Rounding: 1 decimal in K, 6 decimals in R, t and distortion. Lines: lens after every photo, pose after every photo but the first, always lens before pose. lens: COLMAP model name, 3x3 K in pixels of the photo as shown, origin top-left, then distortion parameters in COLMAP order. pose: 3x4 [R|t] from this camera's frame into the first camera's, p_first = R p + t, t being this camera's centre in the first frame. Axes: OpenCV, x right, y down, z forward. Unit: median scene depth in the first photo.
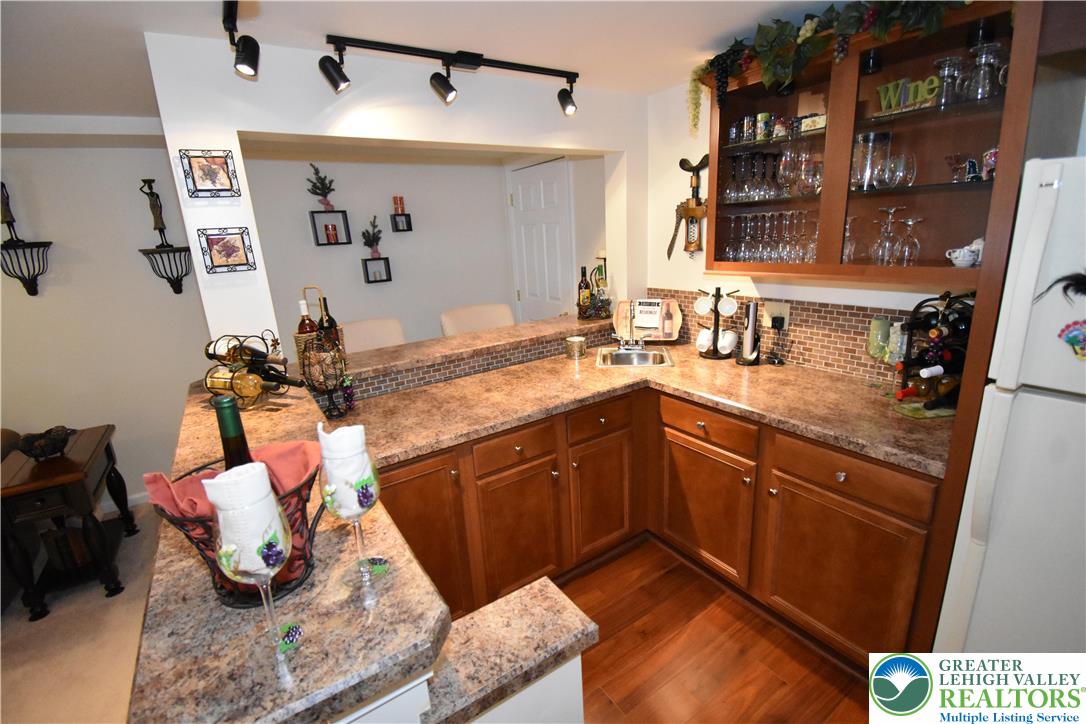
lens RADIAL K [[479.7, 0, 549.6], [0, 479.7, 363.6], [0, 0, 1]] dist [0.017422, -0.023022]
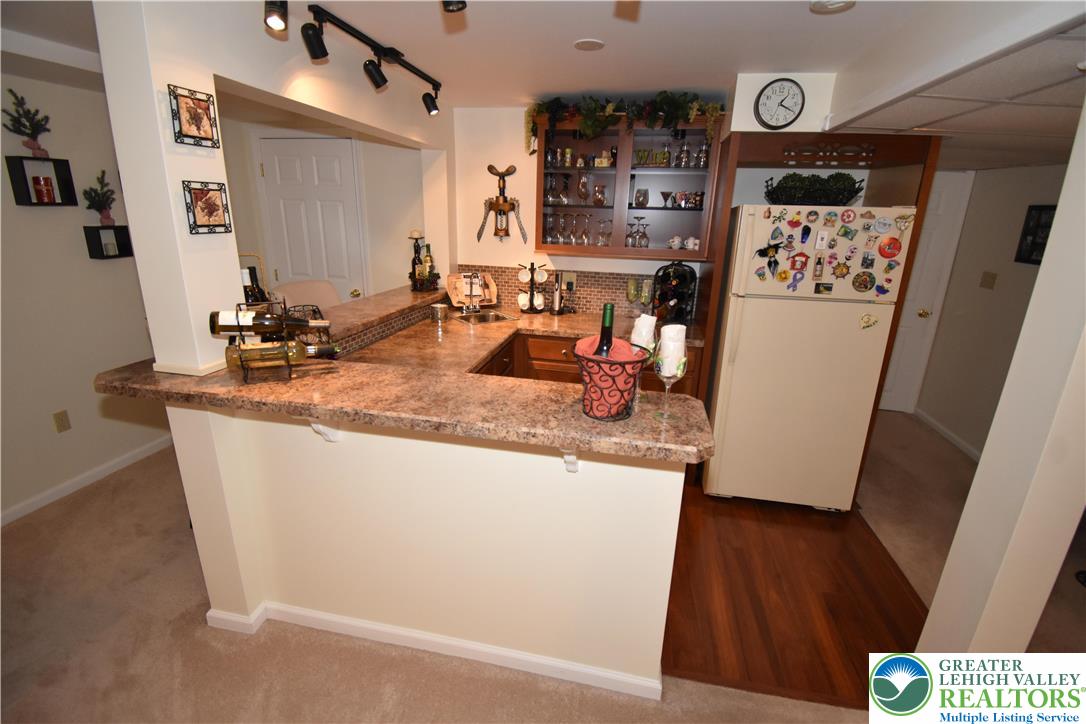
lens RADIAL K [[479.7, 0, 549.6], [0, 479.7, 363.6], [0, 0, 1]] dist [0.017422, -0.023022]
pose [[0.702667, -0.135933, 0.698414, -0.671048], [0.120982, 0.990113, 0.070988, 0.043618], [-0.701158, 0.034615, 0.712165, -0.036492]]
